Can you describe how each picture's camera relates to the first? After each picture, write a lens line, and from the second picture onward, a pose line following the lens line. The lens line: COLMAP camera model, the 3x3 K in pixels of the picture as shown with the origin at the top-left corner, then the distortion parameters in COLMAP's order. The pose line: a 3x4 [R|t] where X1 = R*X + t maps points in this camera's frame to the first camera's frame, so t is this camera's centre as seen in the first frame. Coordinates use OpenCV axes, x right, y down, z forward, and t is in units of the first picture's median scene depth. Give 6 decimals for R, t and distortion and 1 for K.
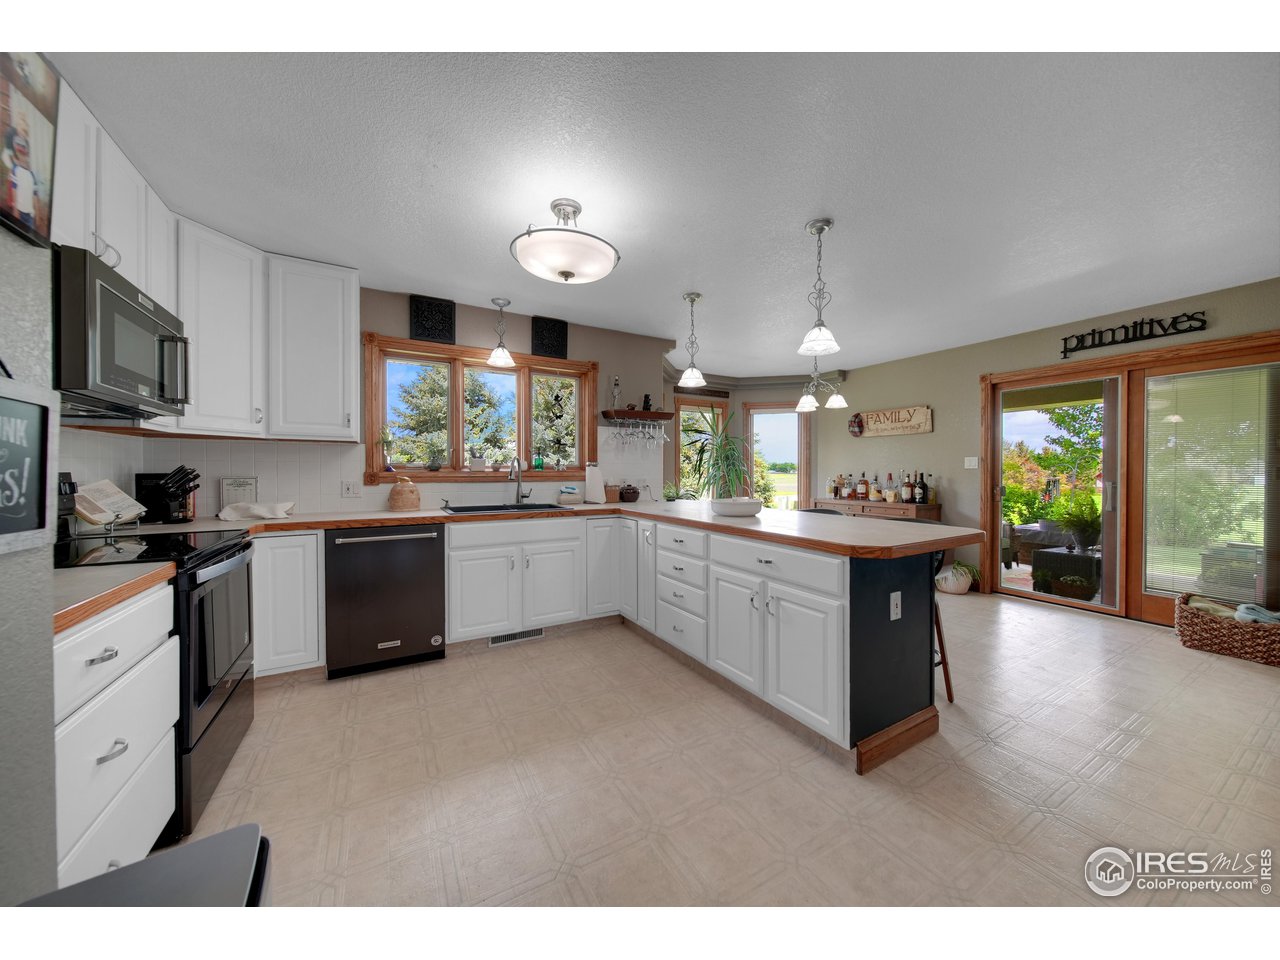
lens RADIAL K [[448.0, 0, 642.7], [0, 448.0, 477.7], [0, 0, 1]] dist [-0.002771, -0.000804]
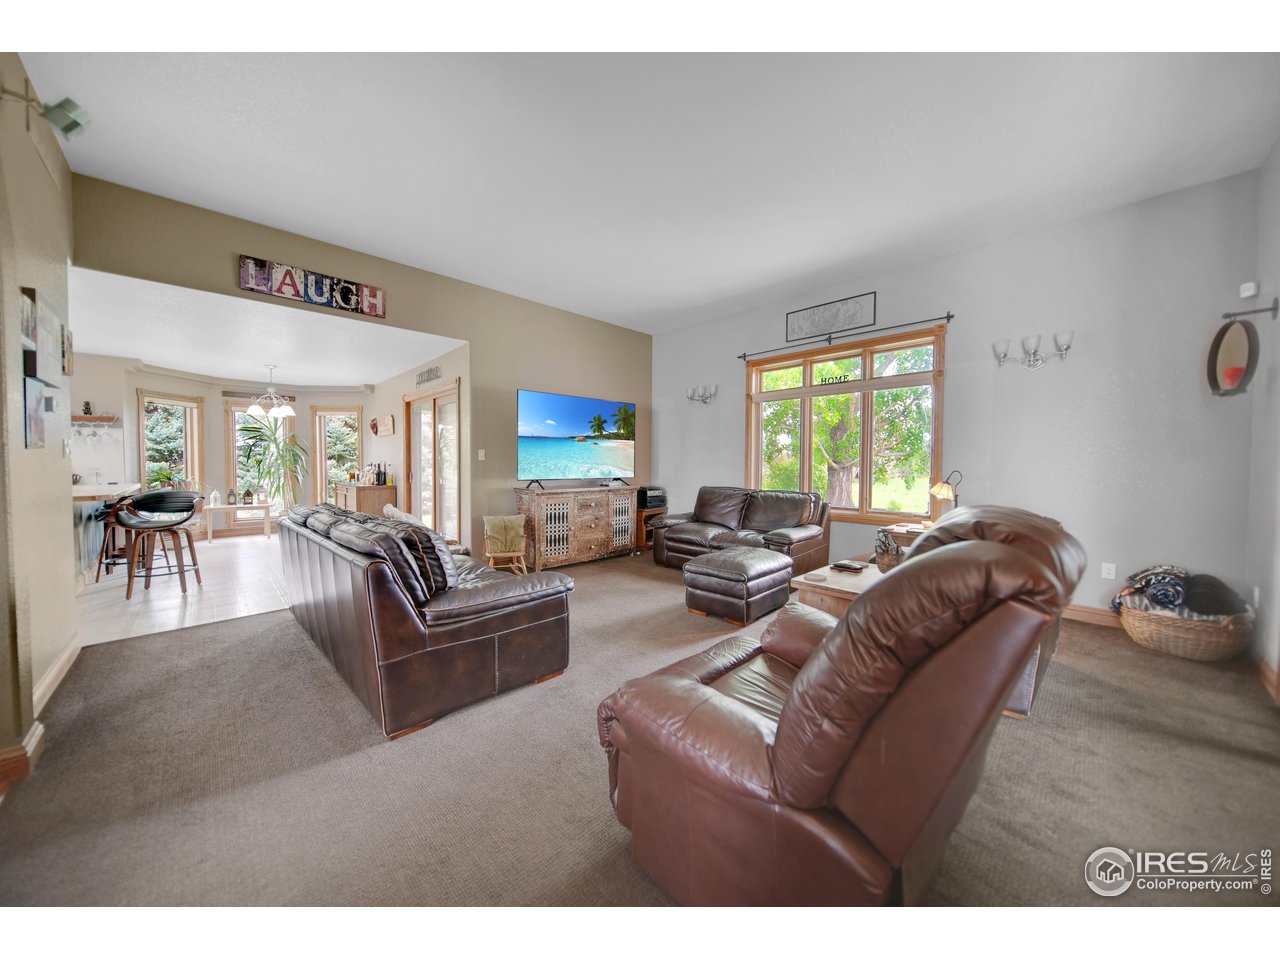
lens RADIAL K [[448.0, 0, 641.7], [0, 448.0, 478.6], [0, 0, 1]] dist [-0.002771, -0.000804]
pose [[0.967686, -0.003748, 0.252131, 1.286107], [-0.001626, 0.999776, 0.021102, 0.007111], [-0.252154, -0.020830, 0.967463, -0.677363]]
